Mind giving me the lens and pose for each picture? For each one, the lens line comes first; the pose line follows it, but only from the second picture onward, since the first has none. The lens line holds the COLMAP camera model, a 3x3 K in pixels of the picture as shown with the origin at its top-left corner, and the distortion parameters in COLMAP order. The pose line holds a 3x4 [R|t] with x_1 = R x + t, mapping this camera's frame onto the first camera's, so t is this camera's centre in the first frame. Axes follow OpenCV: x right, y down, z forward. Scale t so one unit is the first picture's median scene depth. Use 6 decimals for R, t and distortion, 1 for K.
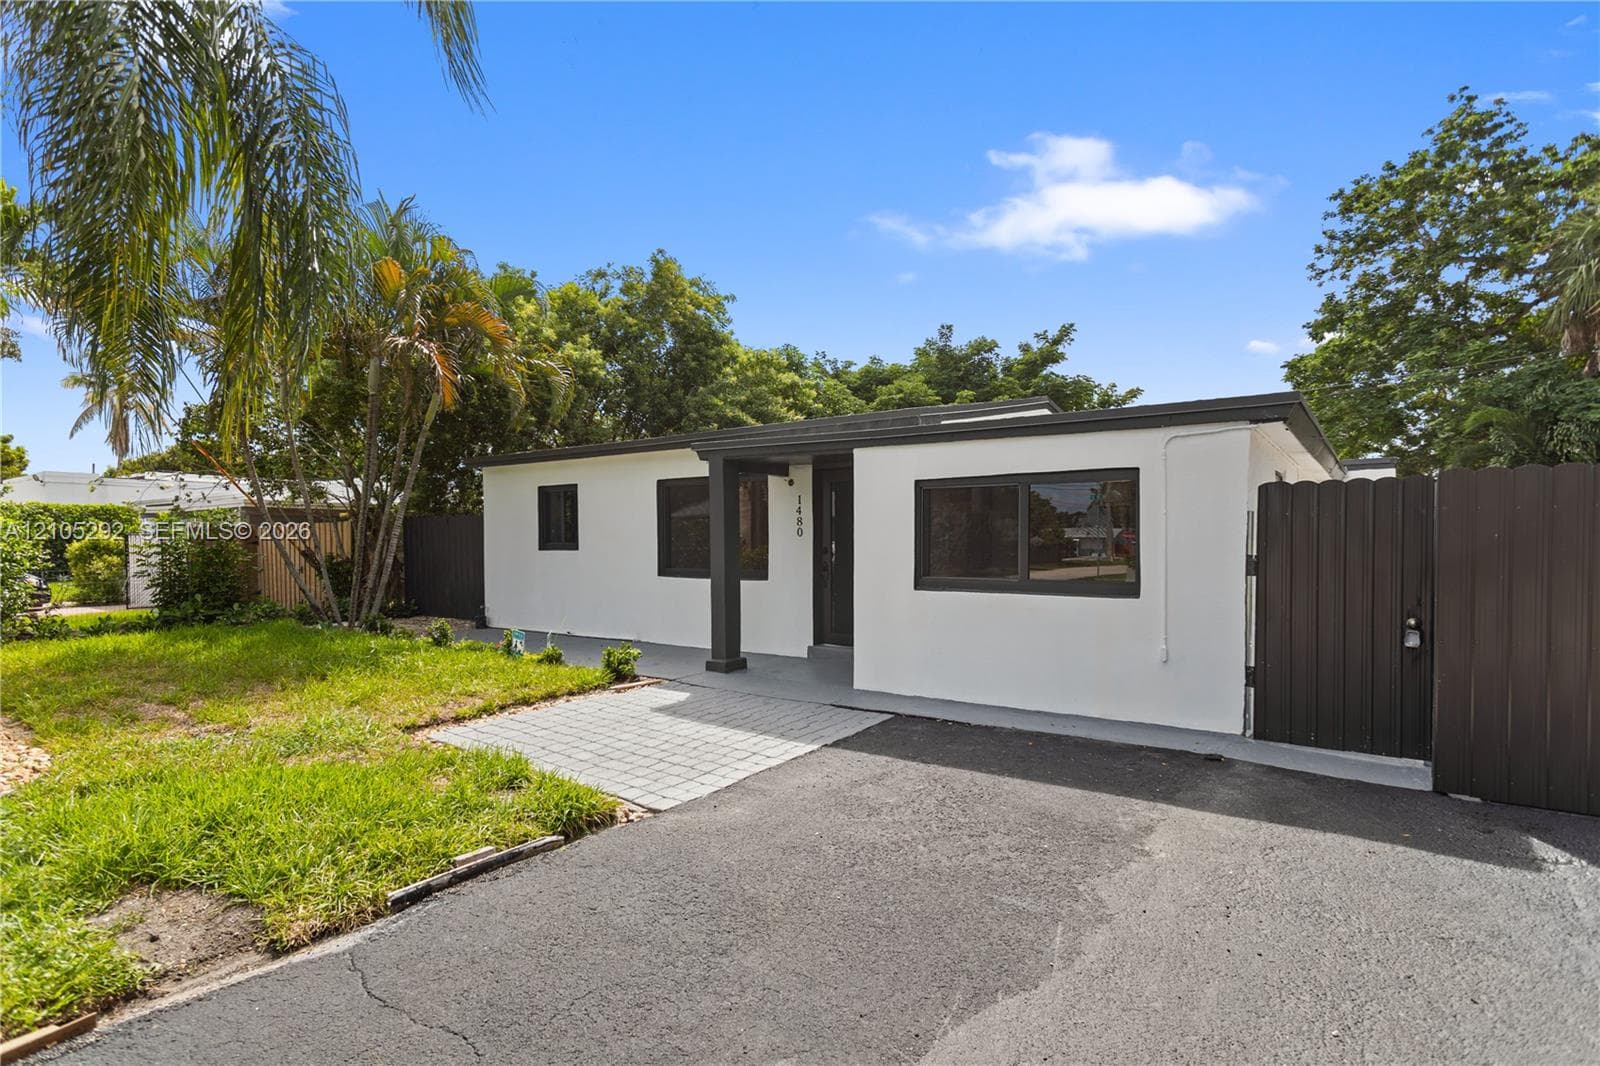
lens RADIAL K [[780.8, 0, 802.7], [0, 780.8, 541.5], [0, 0, 1]] dist [0.005427, 0.000747]
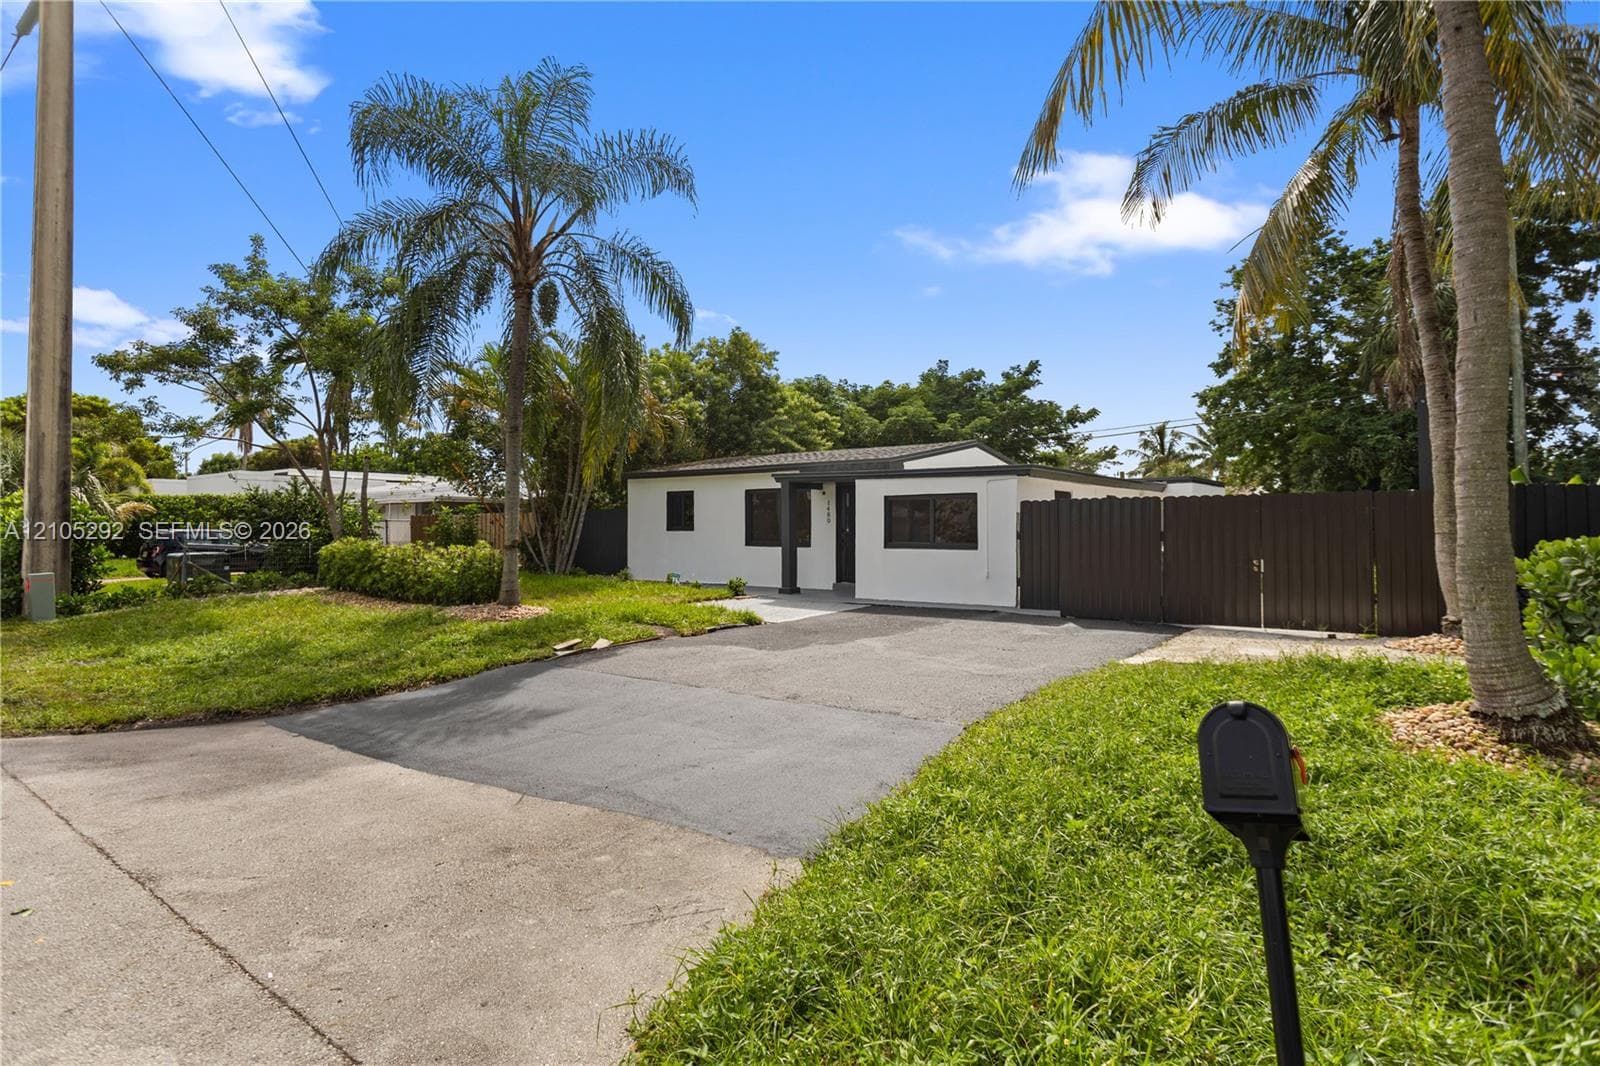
lens RADIAL K [[780.8, 0, 798.7], [0, 780.8, 528.0], [0, 0, 1]] dist [0.005427, 0.000747]
pose [[0.999046, 0.002819, -0.043569, 0.003412], [-0.002835, 0.999996, -0.000287, 0.003743], [0.043568, 0.000410, 0.999050, -0.482620]]
